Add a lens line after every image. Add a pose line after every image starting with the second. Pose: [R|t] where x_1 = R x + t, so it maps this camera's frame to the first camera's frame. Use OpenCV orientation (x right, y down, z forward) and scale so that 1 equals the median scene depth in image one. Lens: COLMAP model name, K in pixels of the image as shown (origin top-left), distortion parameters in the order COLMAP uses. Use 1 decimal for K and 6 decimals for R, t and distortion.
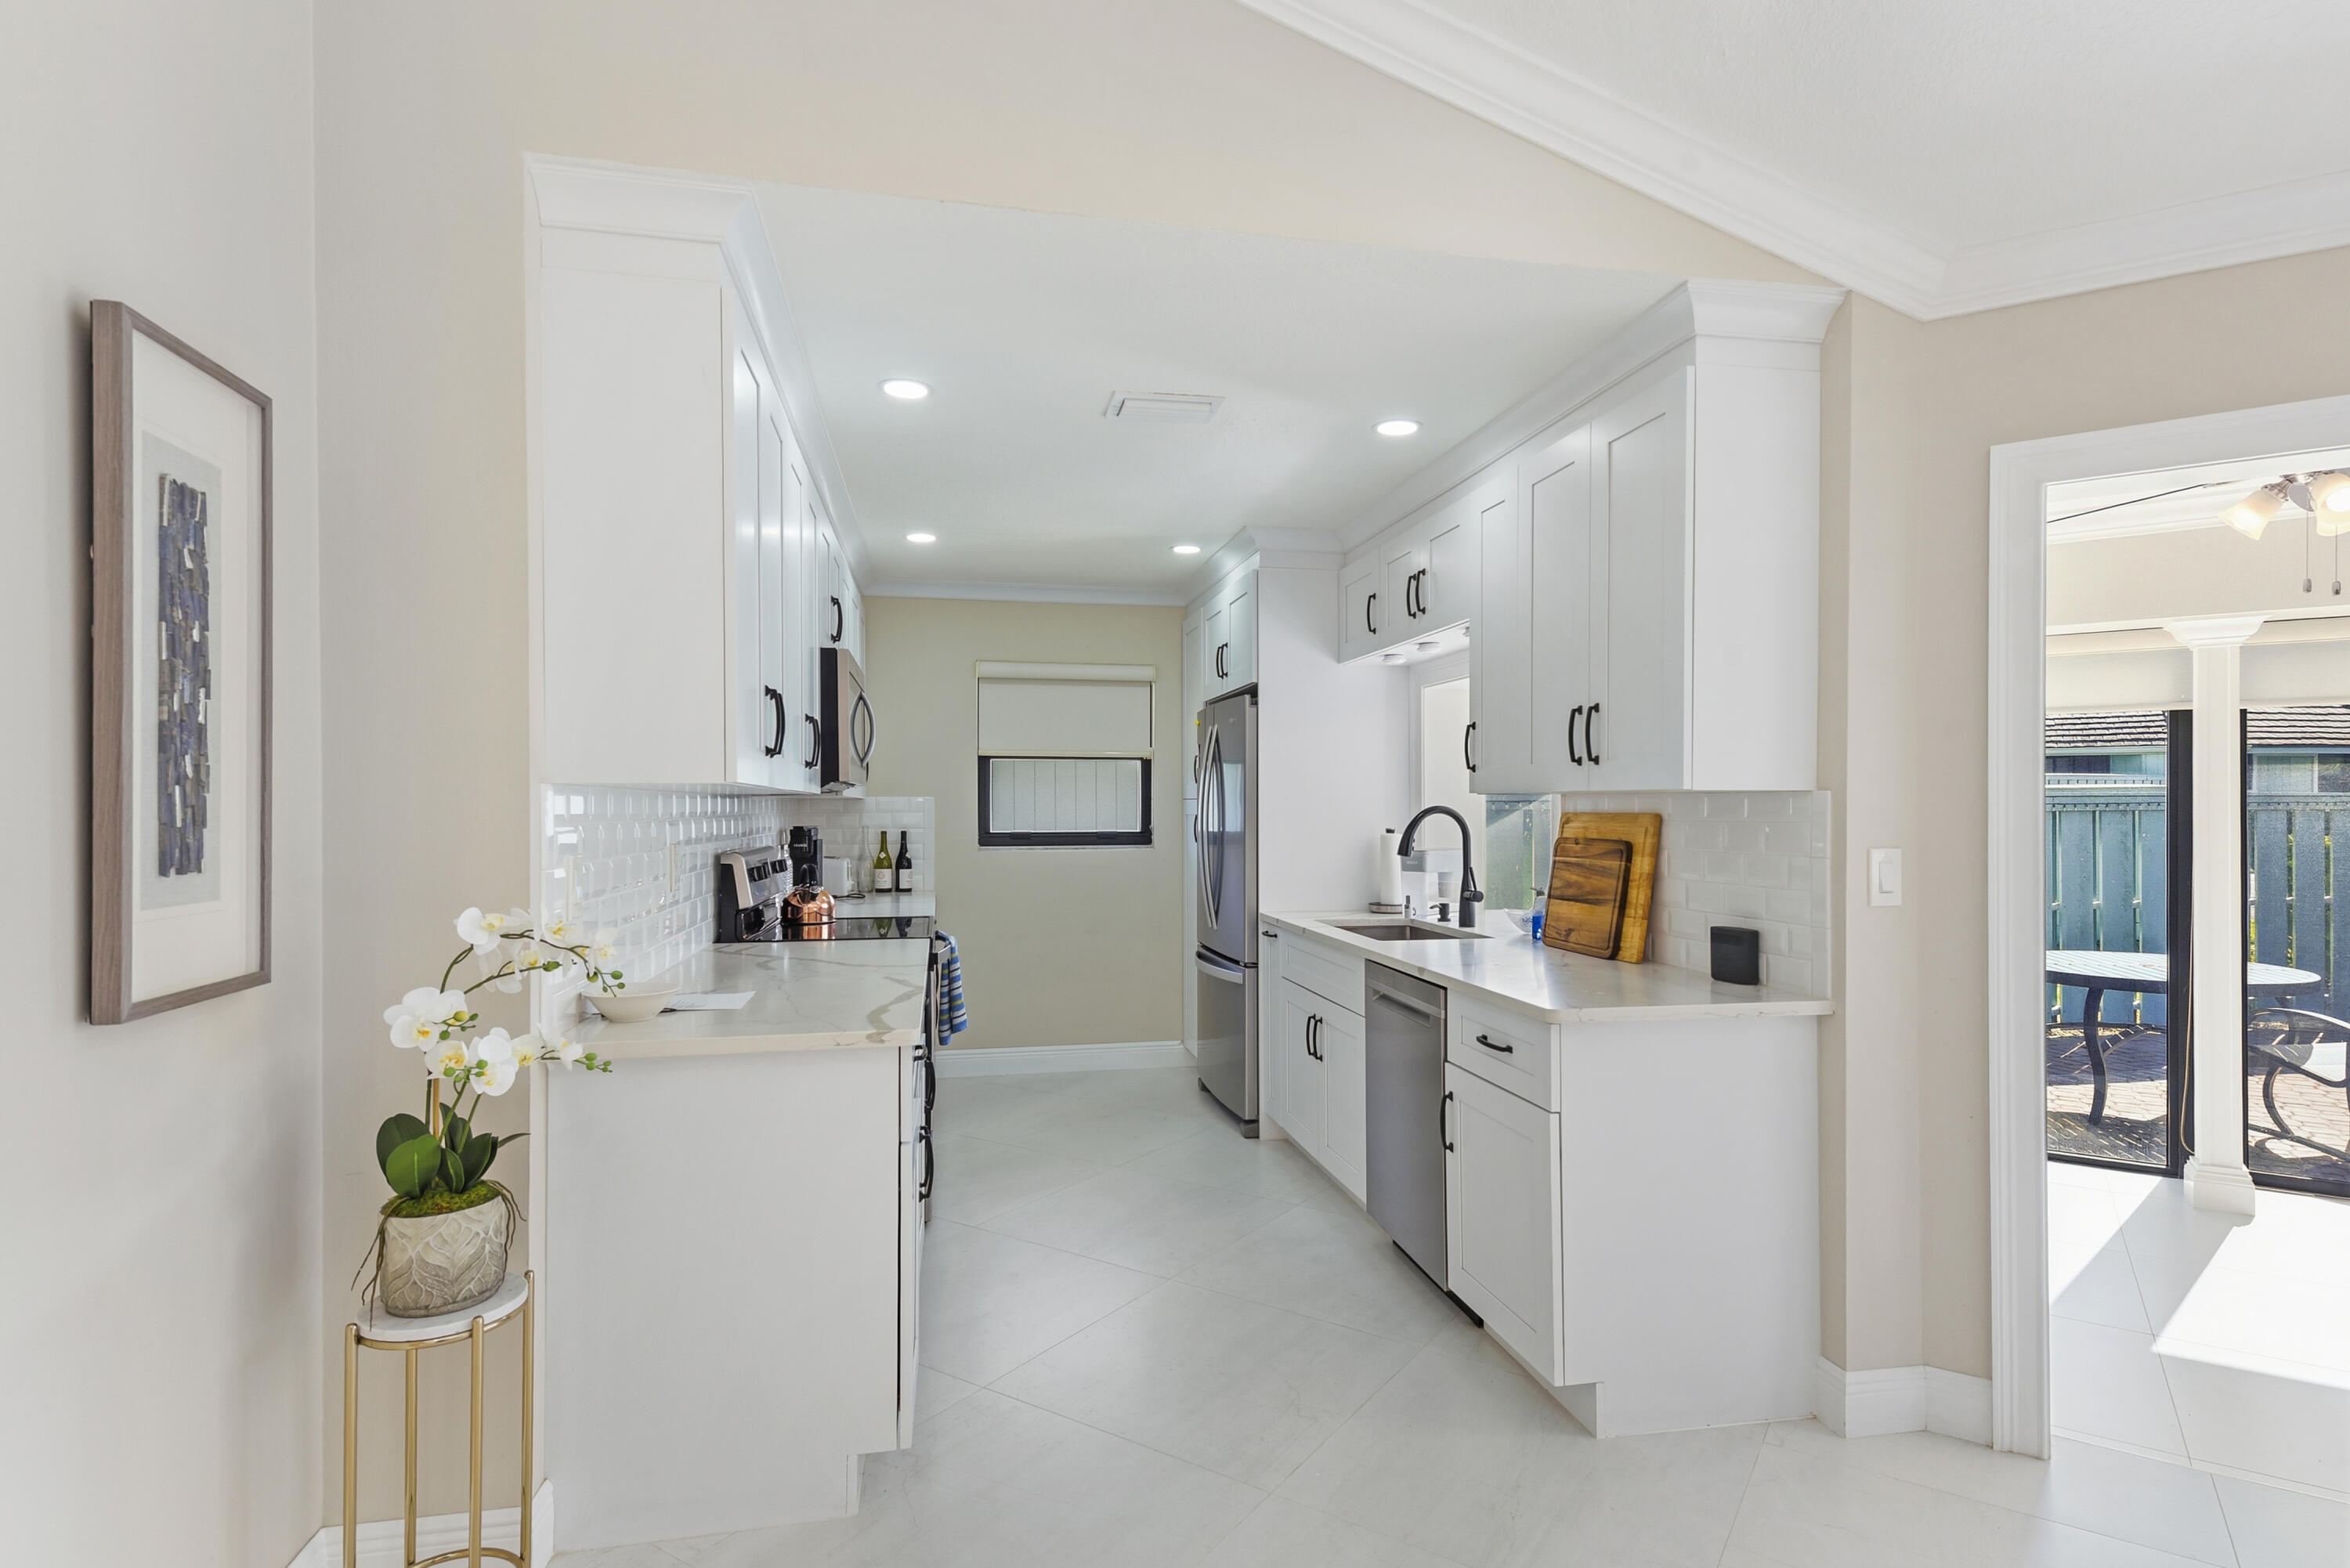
lens RADIAL K [[1198.0, 0, 1188.0], [0, 1198.0, 793.9], [0, 0, 1]] dist [0.030961, -0.006255]
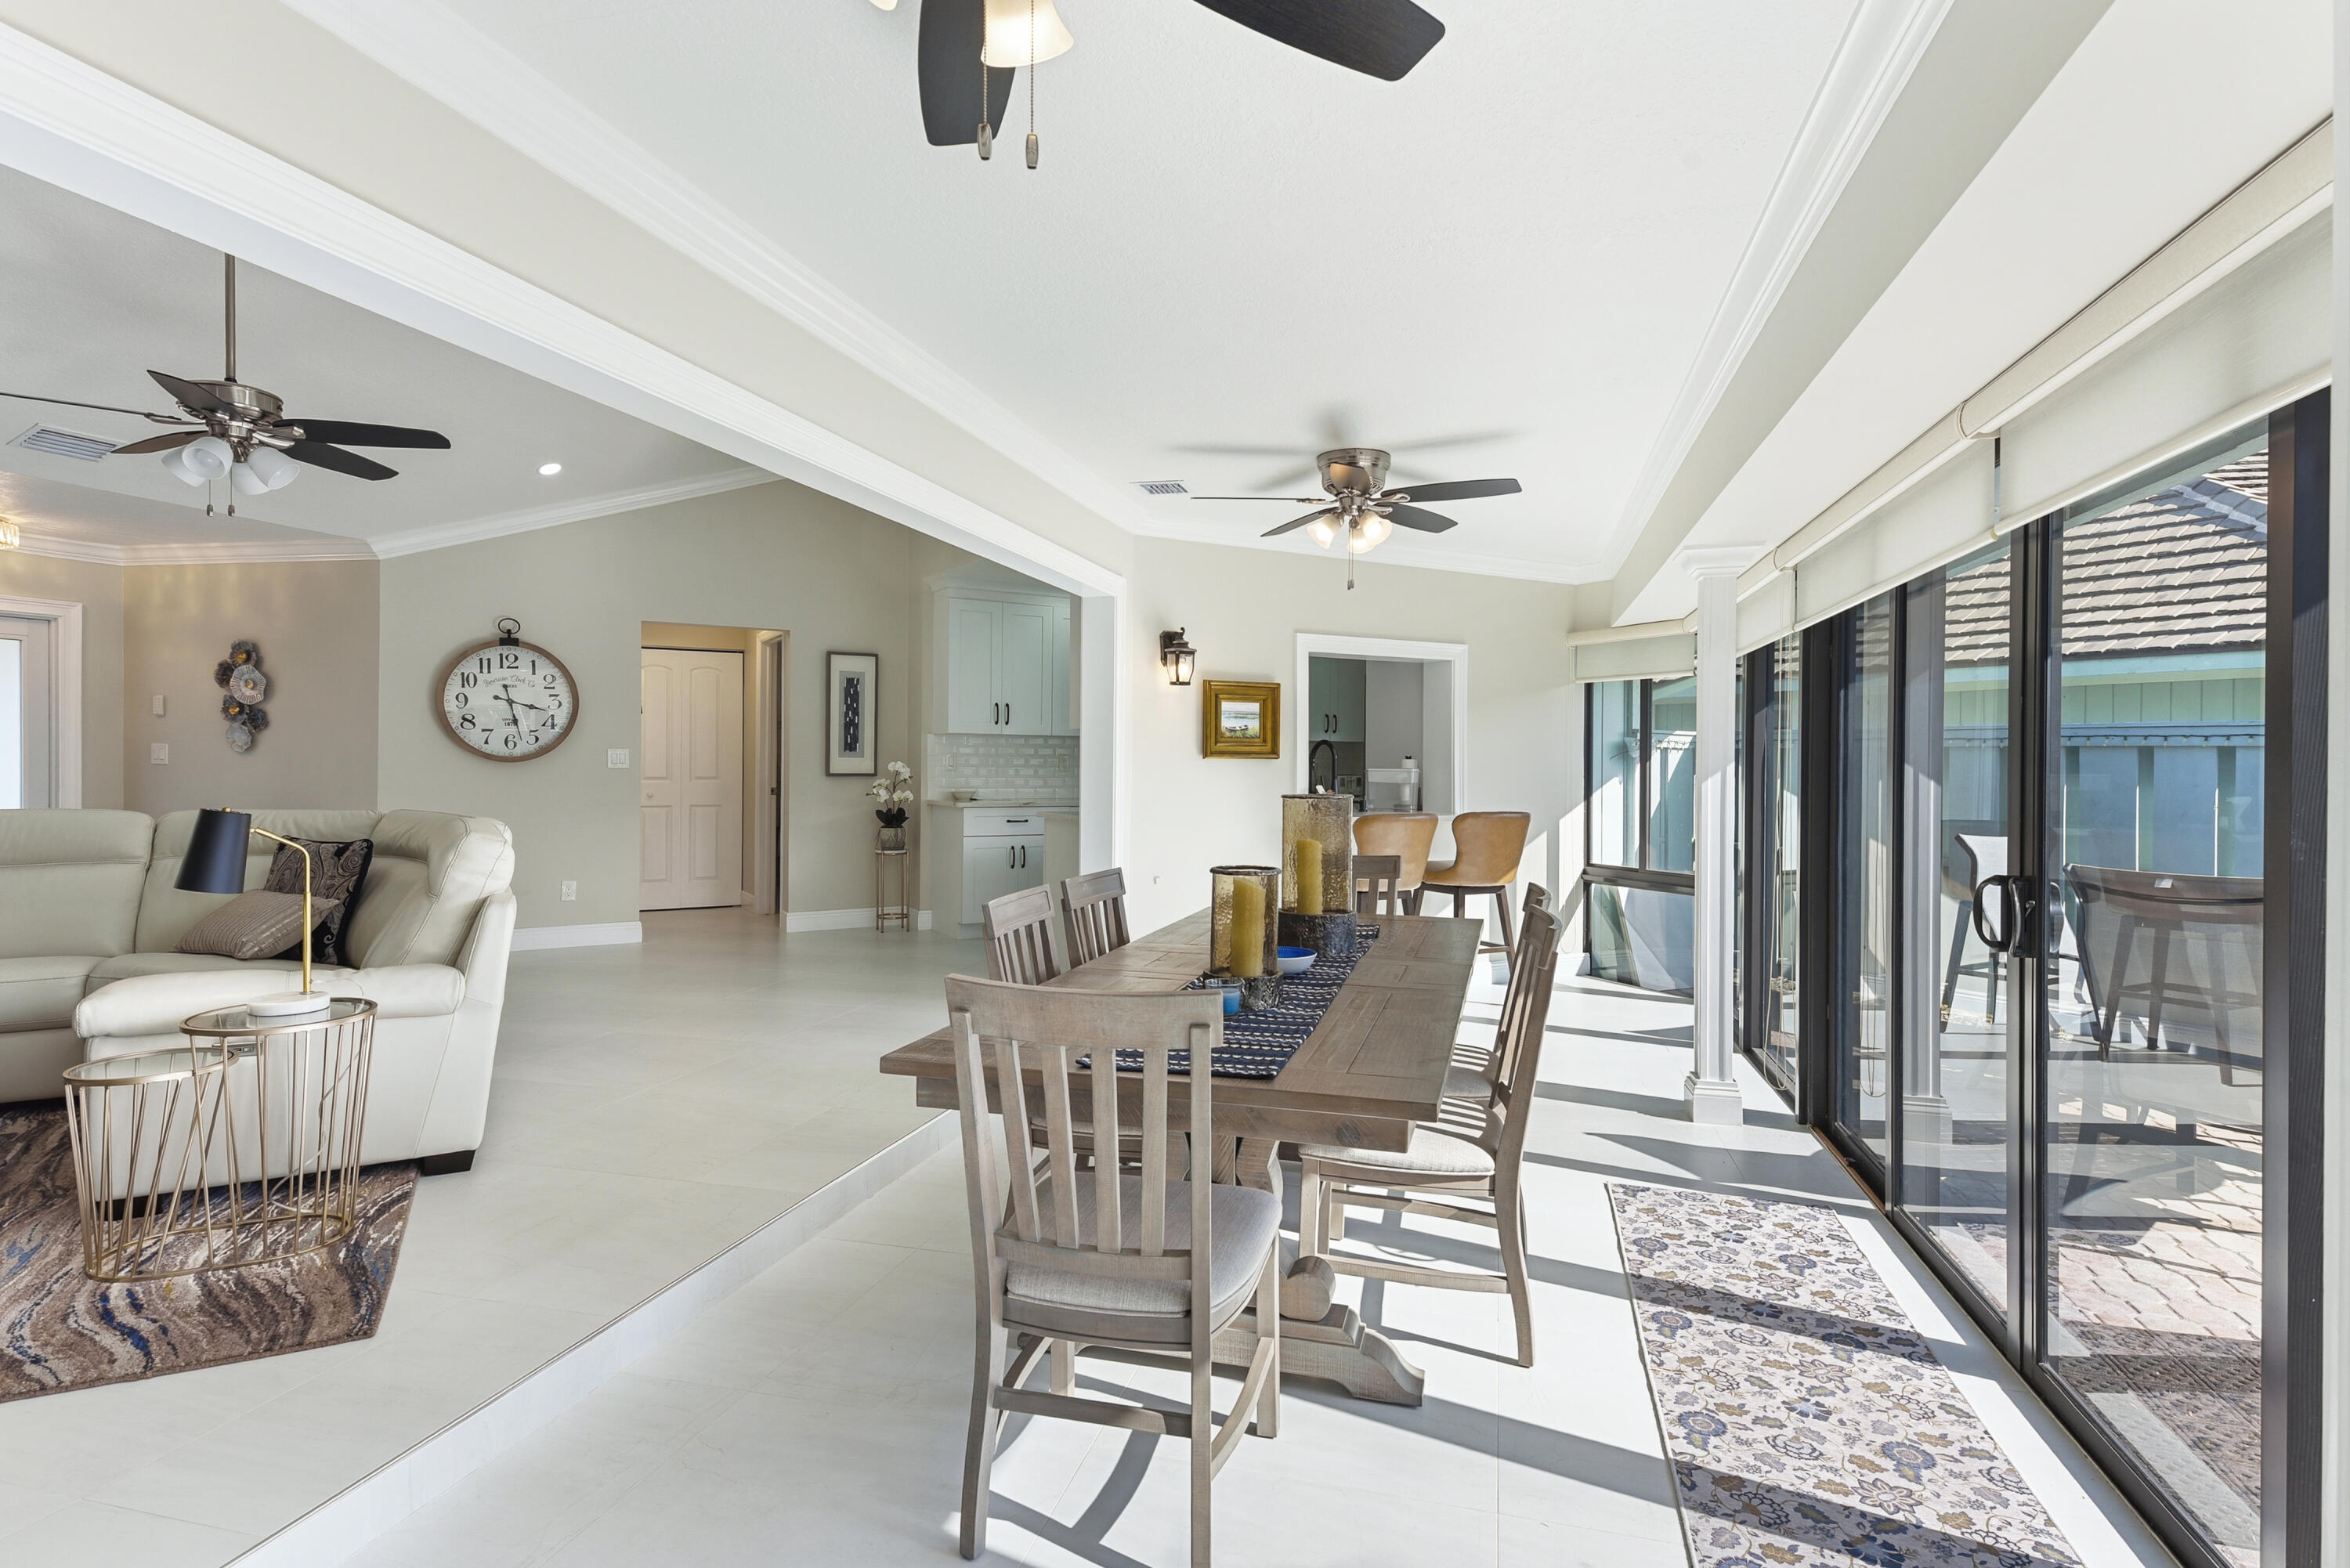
lens RADIAL K [[1198.0, 0, 1176.5], [0, 1198.0, 775.9], [0, 0, 1]] dist [0.030961, -0.006255]
pose [[0.322755, 0.015929, -0.946348, 1.551937], [0.002141, 0.999844, 0.017560, 0.027984], [0.946480, -0.007693, 0.322671, 0.224586]]
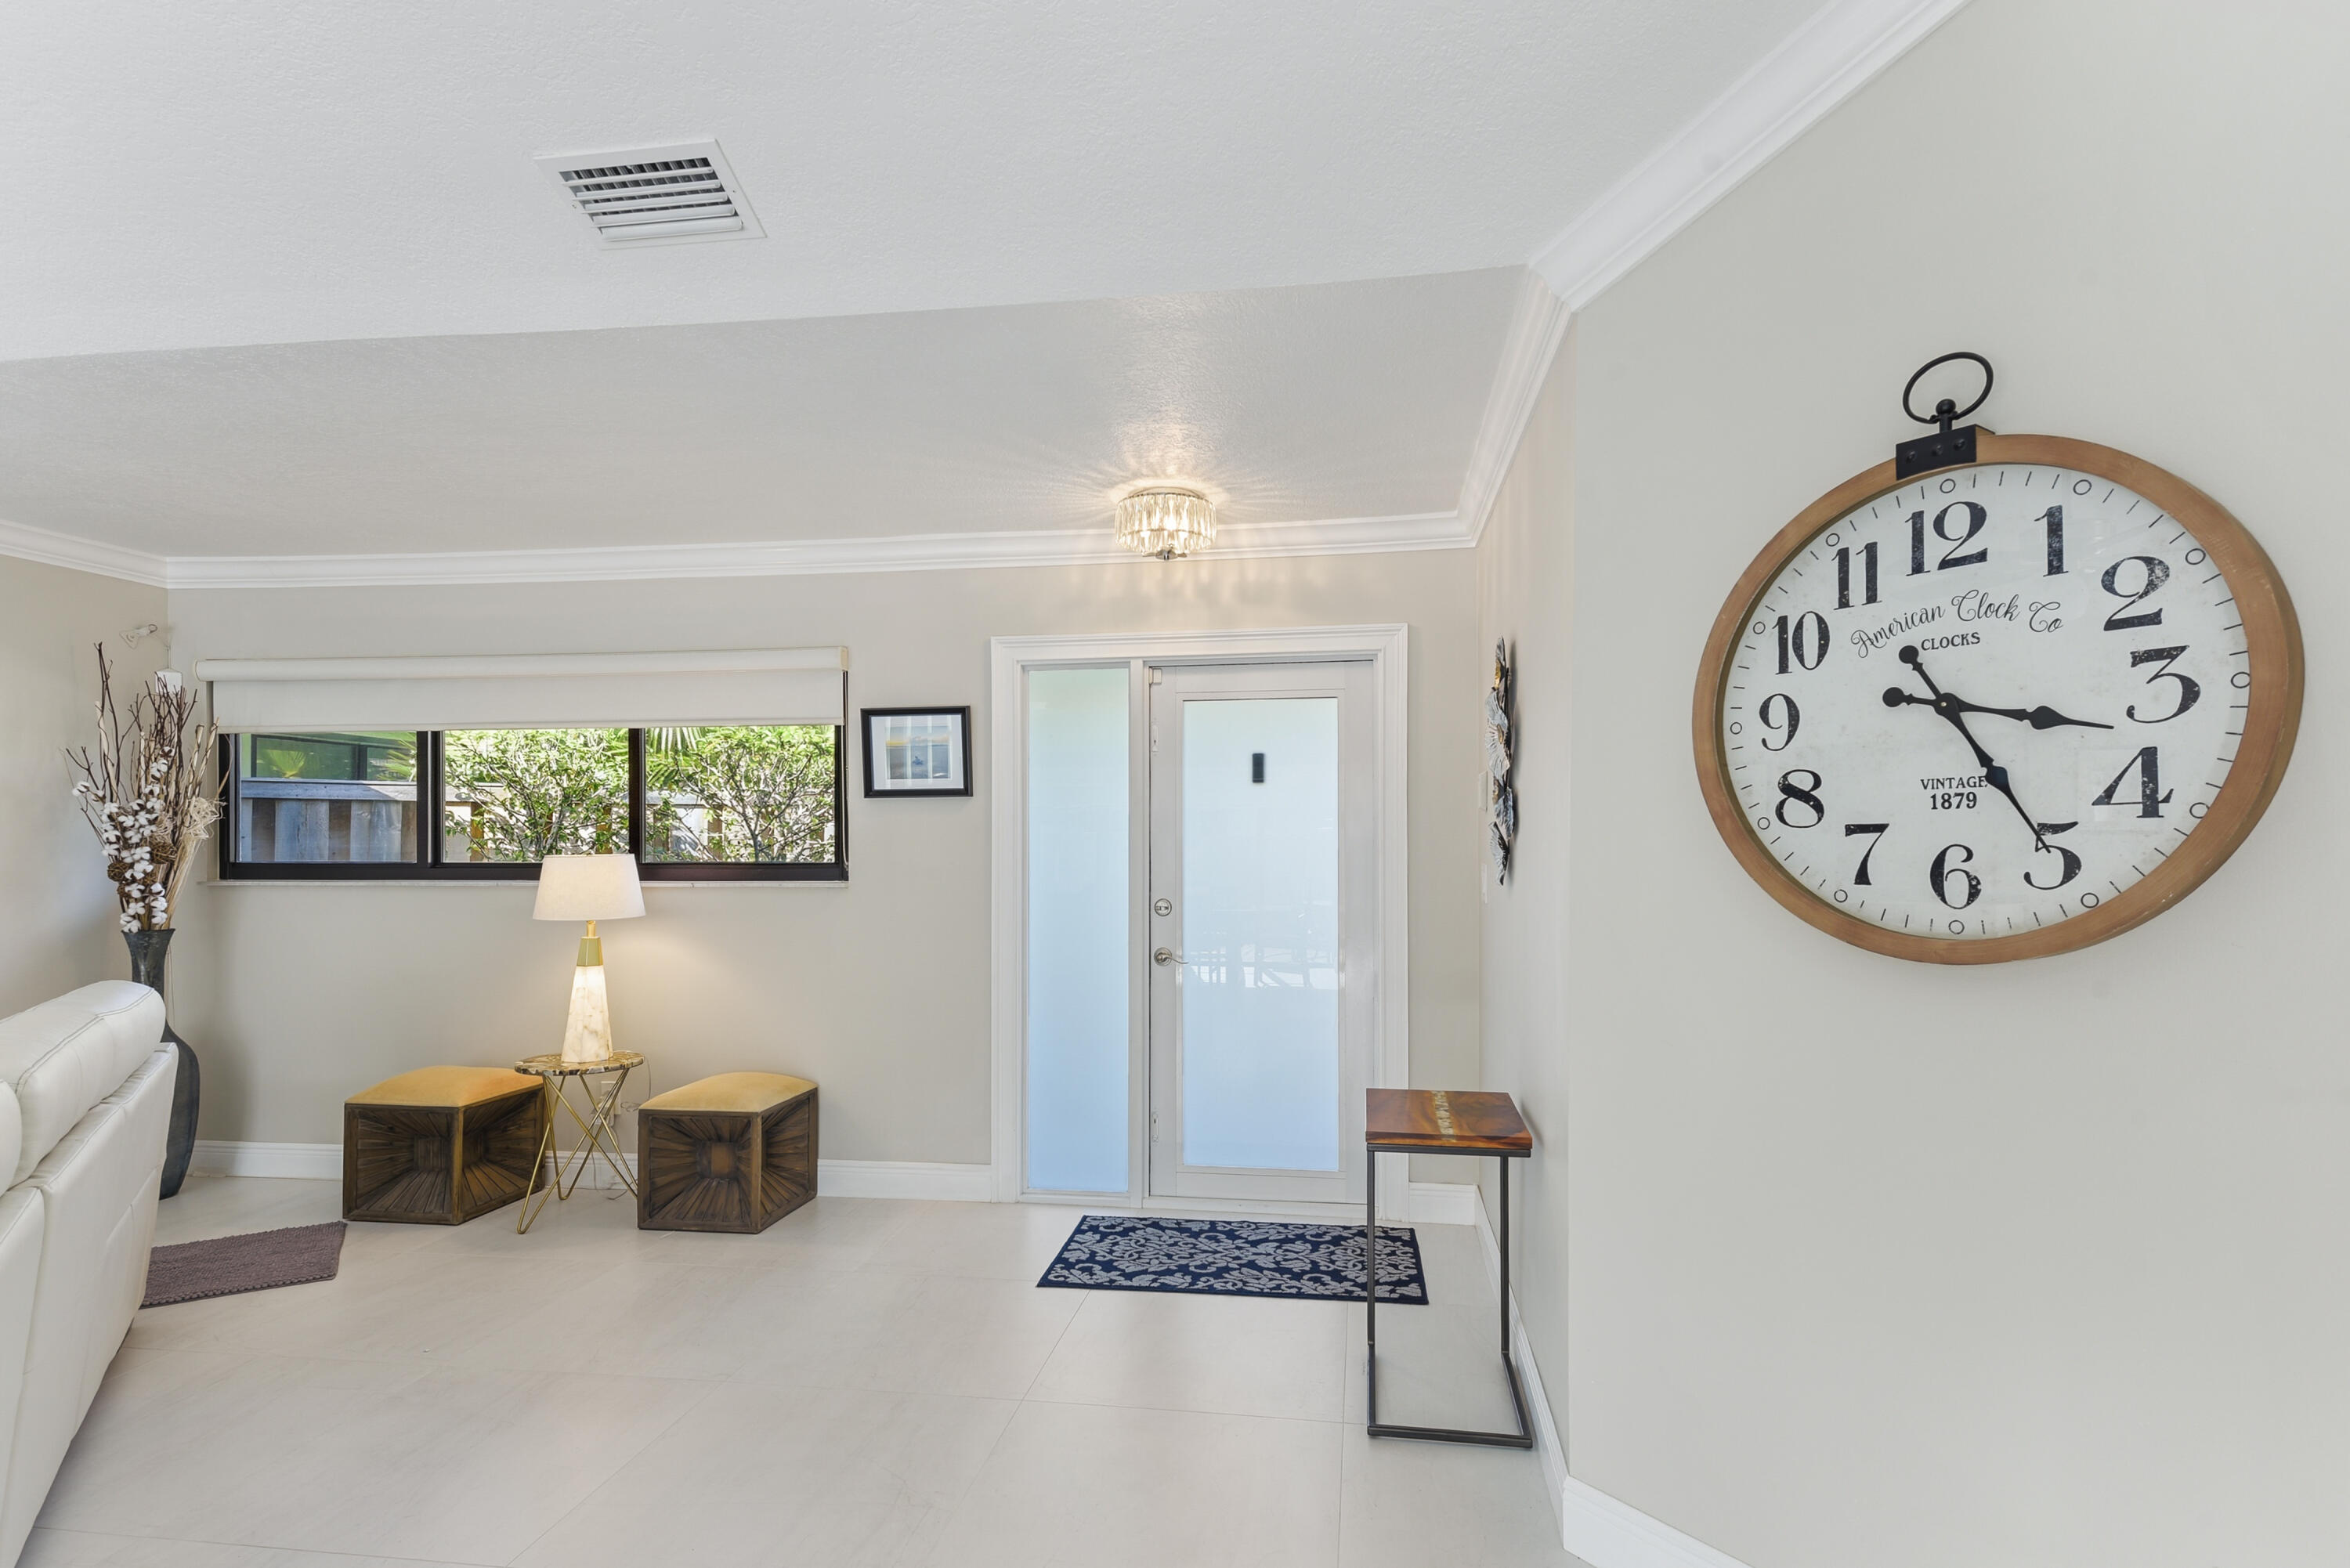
lens RADIAL K [[1198.0, 0, 1184.9], [0, 1198.0, 831.2], [0, 0, 1]] dist [0.030961, -0.006255]
pose [[-0.897622, 0.001652, -0.440762, 0.177829], [0.007976, 0.999890, -0.012496, -0.001613], [0.440693, -0.014732, -0.897537, 0.142629]]
